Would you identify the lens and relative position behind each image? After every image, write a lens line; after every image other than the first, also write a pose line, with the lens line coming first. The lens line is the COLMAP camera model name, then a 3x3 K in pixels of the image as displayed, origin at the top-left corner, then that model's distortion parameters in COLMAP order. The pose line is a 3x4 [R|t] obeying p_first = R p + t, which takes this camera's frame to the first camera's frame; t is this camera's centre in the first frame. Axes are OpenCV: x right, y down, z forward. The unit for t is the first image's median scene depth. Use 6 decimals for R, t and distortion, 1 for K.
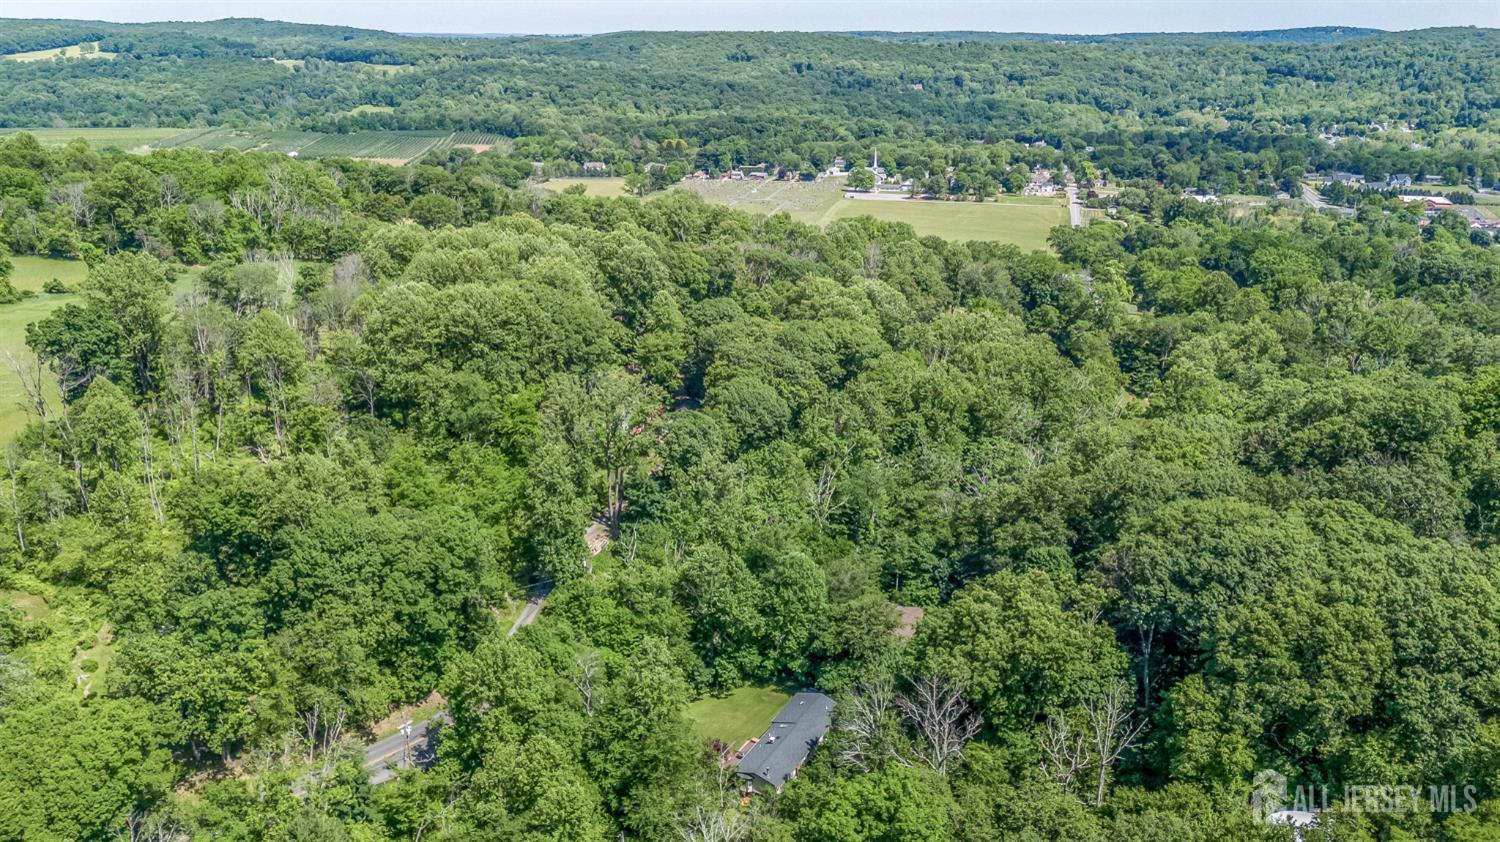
lens RADIAL K [[1113.9, 0, 749.5], [0, 1113.9, 420.4], [0, 0, 1]] dist [0.049704, -0.042208]
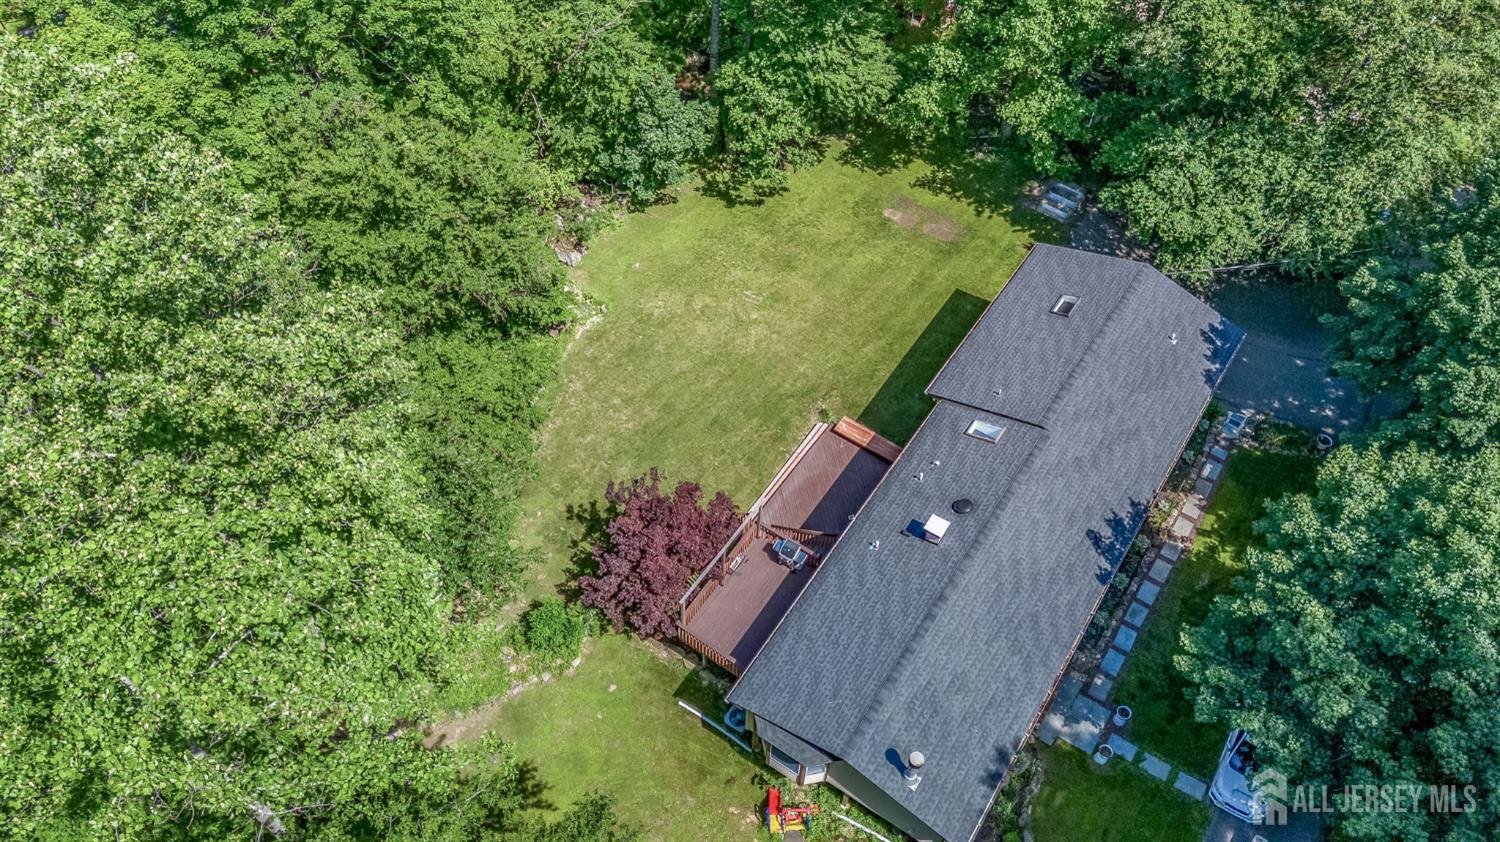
lens RADIAL K [[1113.9, 0, 747.8], [0, 1113.9, 418.9], [0, 0, 1]] dist [0.049704, -0.042208]
pose [[0.996061, 0.077497, -0.043080, -0.006750], [-0.039133, 0.820222, 0.570705, 0.131877], [0.079563, -0.566772, 0.820024, 0.740235]]
